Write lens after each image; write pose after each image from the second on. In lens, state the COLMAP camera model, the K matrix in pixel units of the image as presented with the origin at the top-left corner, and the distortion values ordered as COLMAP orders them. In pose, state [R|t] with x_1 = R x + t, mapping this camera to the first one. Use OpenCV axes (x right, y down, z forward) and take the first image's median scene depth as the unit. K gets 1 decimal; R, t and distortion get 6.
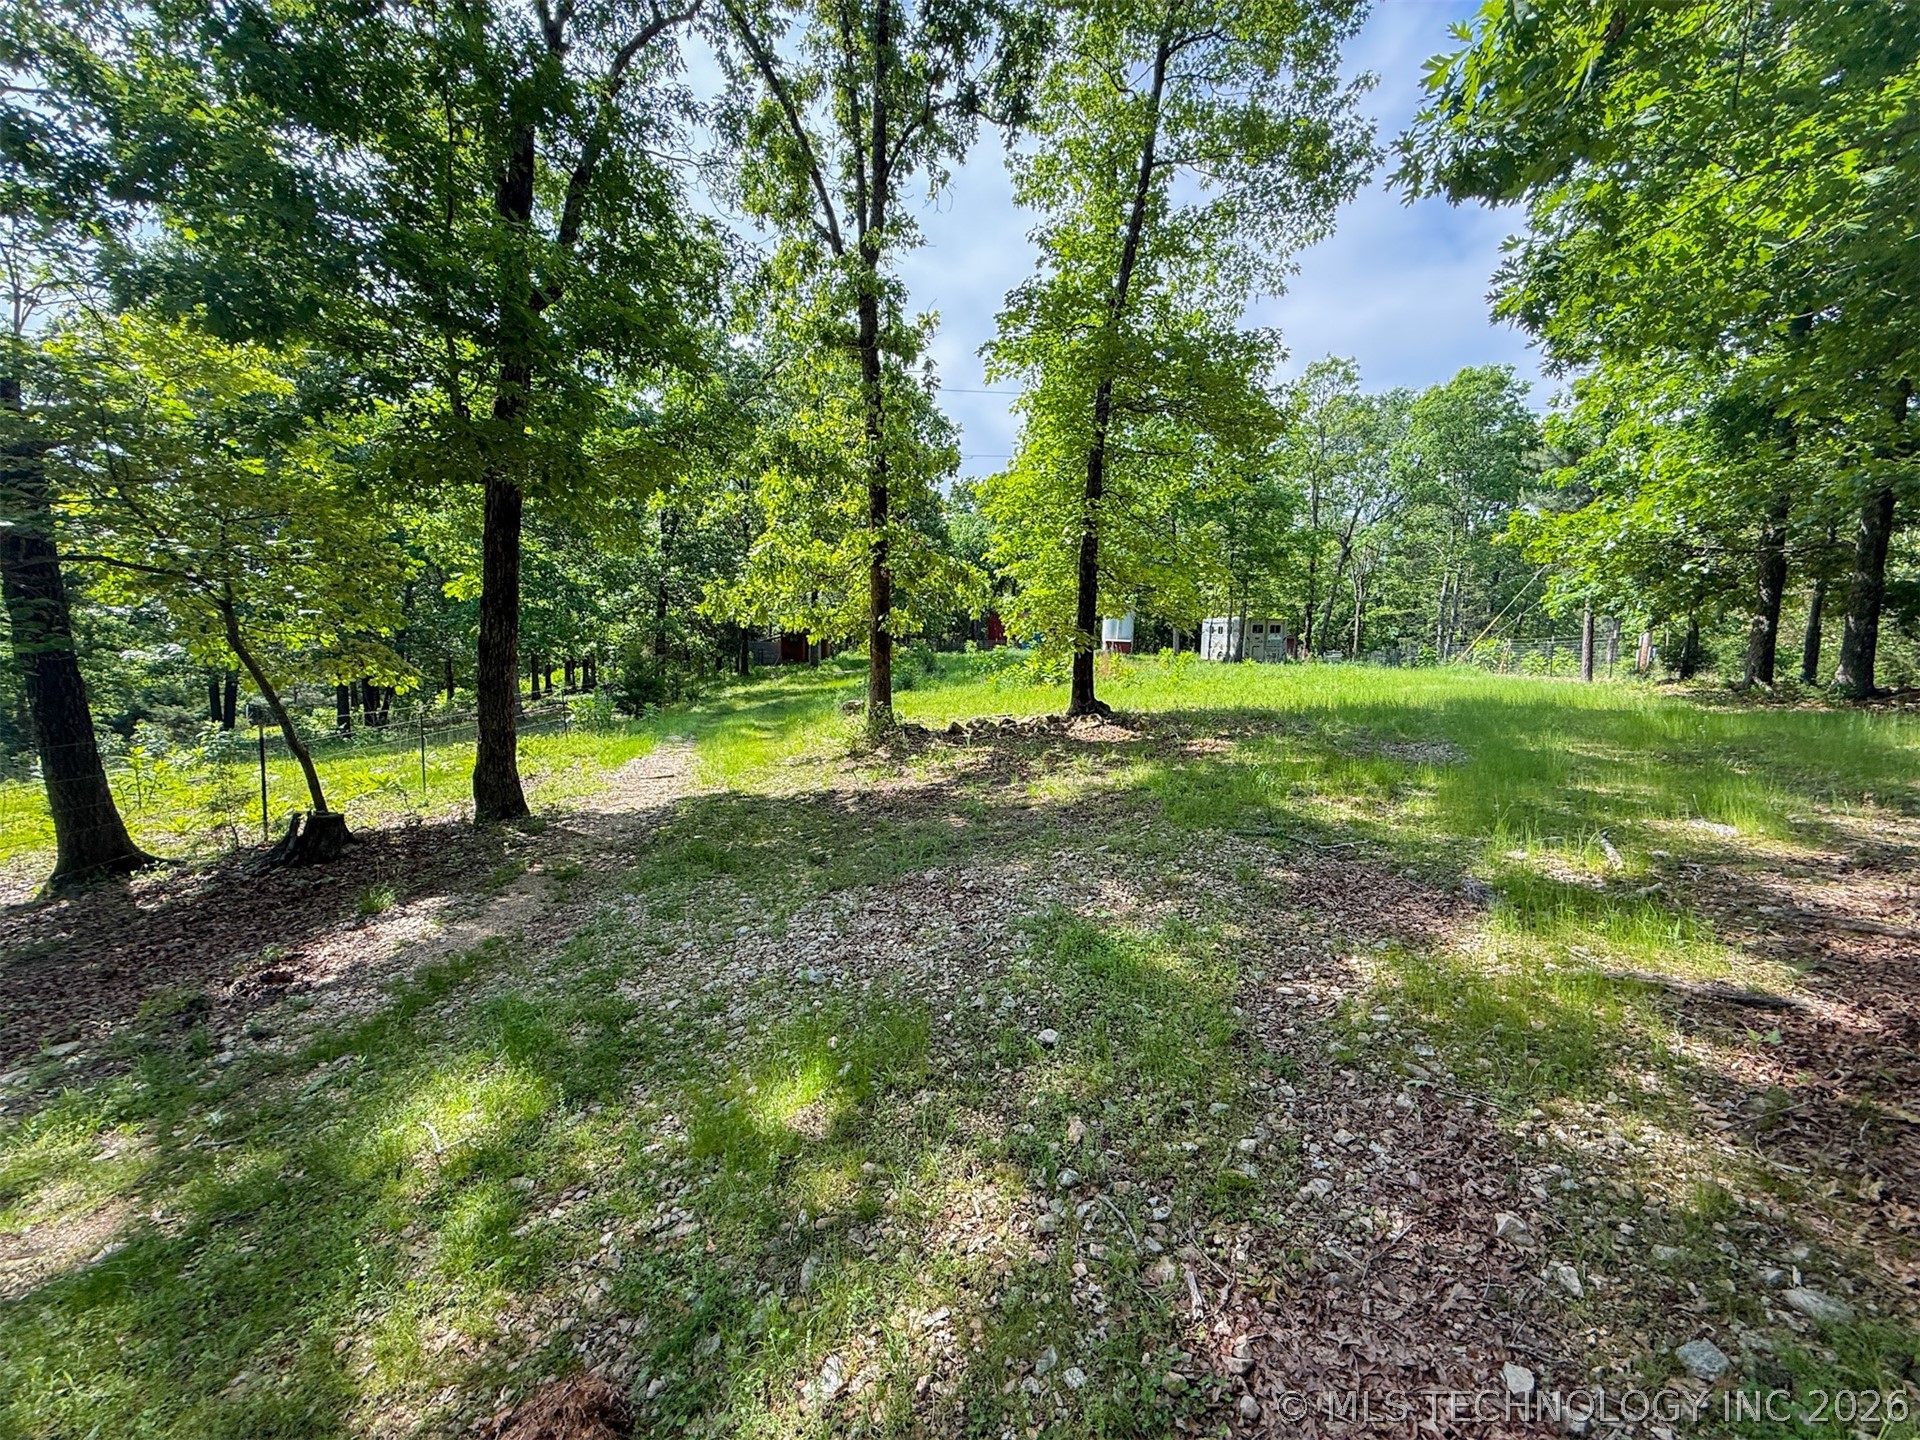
lens RADIAL K [[773.7, 0, 960.0], [0, 773.7, 720.0], [0, 0, 1]] dist [0.001964, 0.000054]
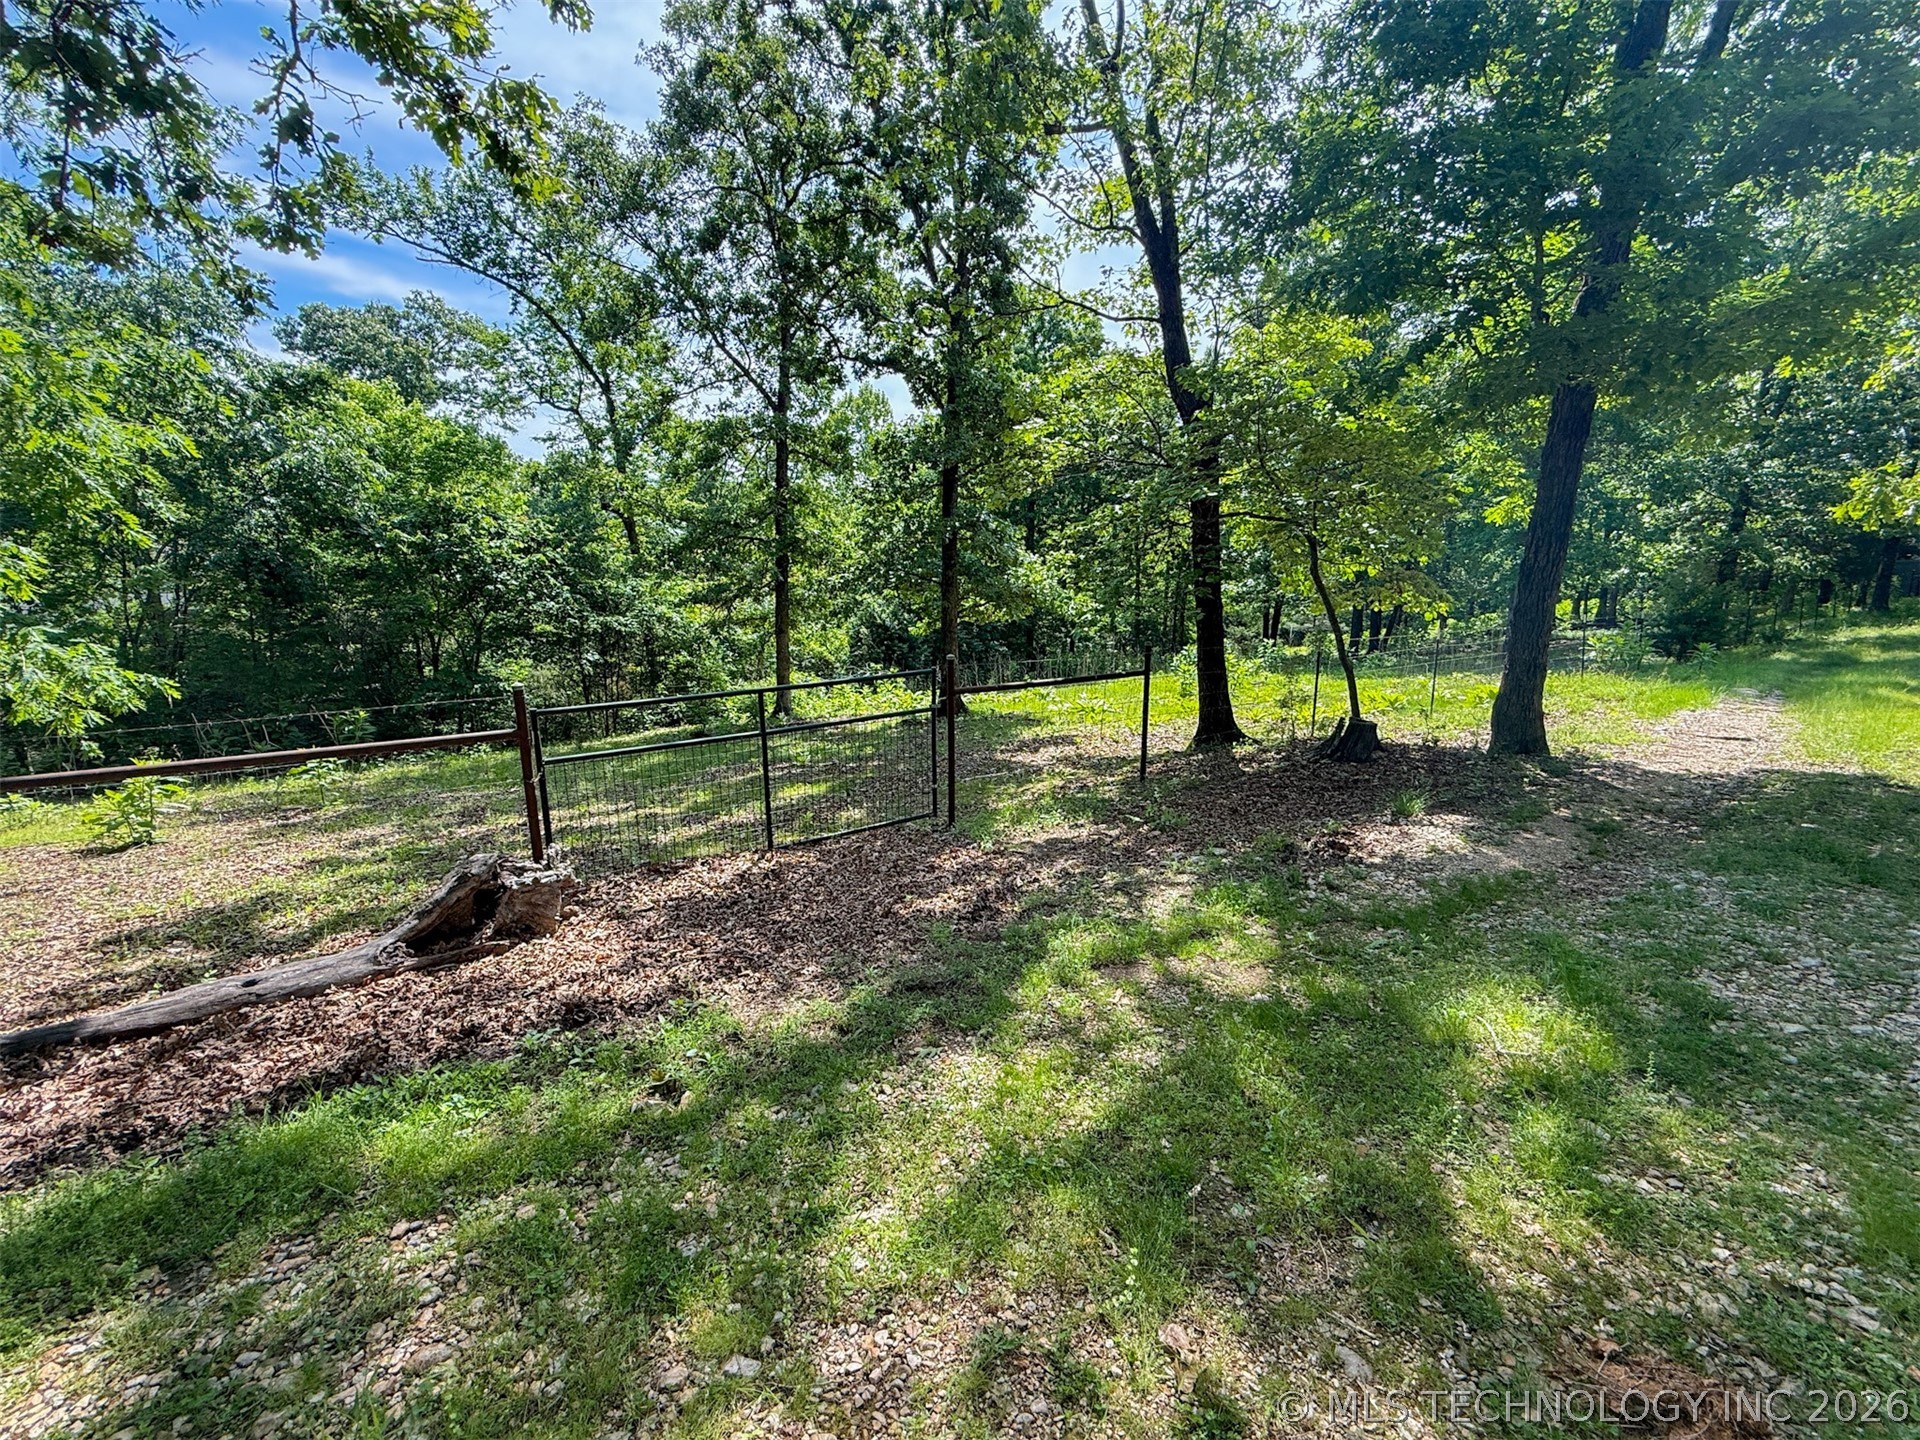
lens RADIAL K [[773.7, 0, 960.0], [0, 773.7, 720.0], [0, 0, 1]] dist [0.001964, 0.000054]
pose [[0.434272, 0.142081, -0.889506, -0.050631], [-0.065409, 0.989849, 0.126175, 0.012368], [0.898404, 0.003388, 0.439157, -0.045840]]
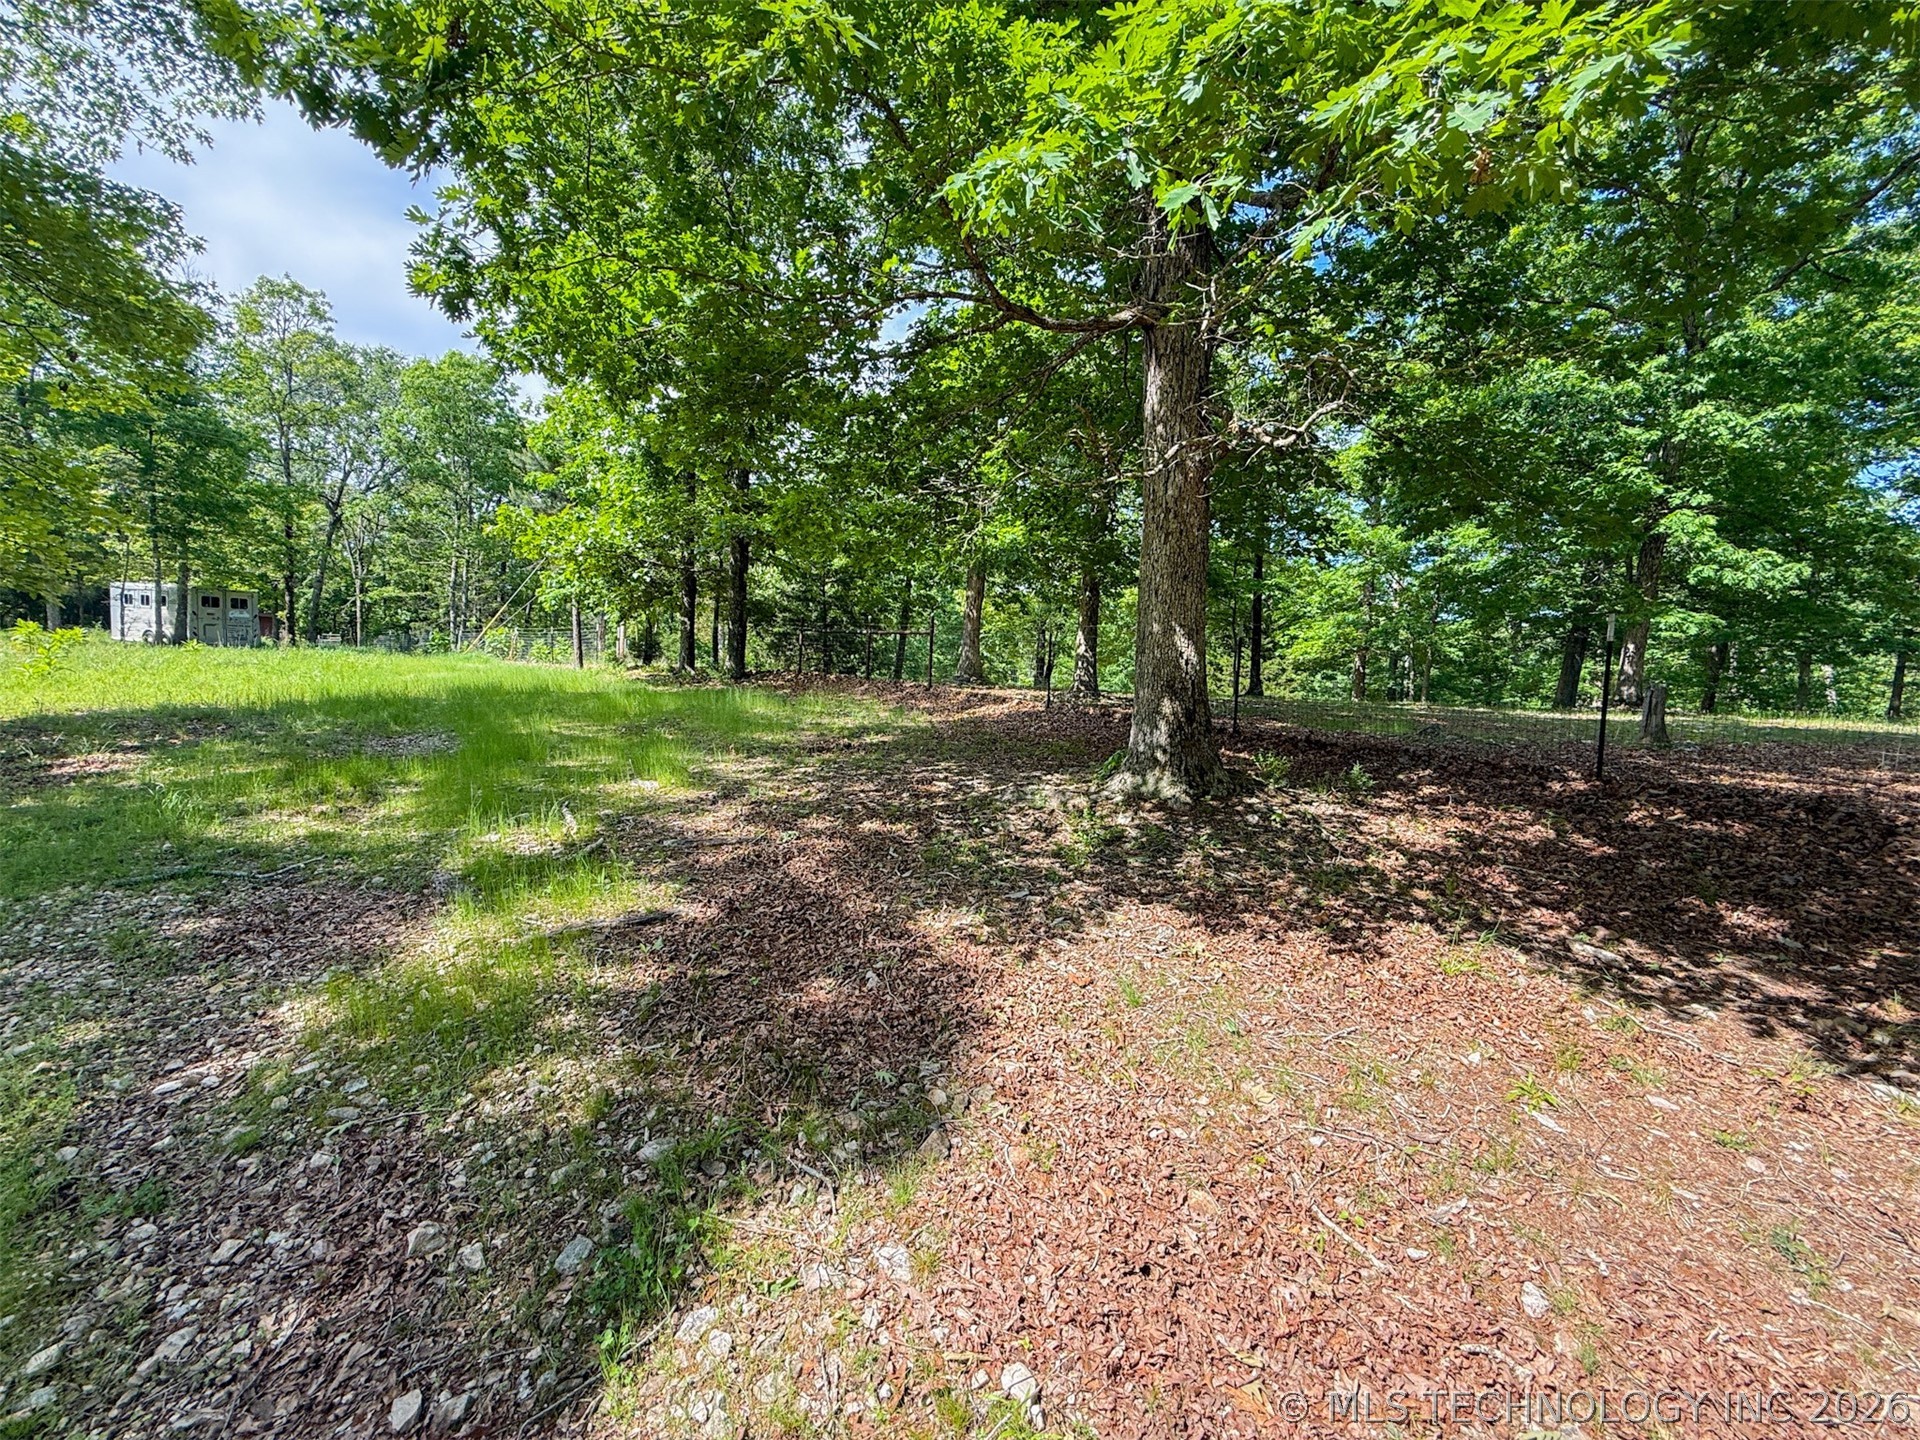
lens RADIAL K [[773.7, 0, 960.0], [0, 773.7, 720.0], [0, 0, 1]] dist [0.001964, 0.000054]
pose [[0.443859, -0.067377, 0.893560, 0.070587], [0.052208, 0.997420, 0.049274, 0.000127], [-0.894574, 0.024780, 0.446232, -0.014735]]
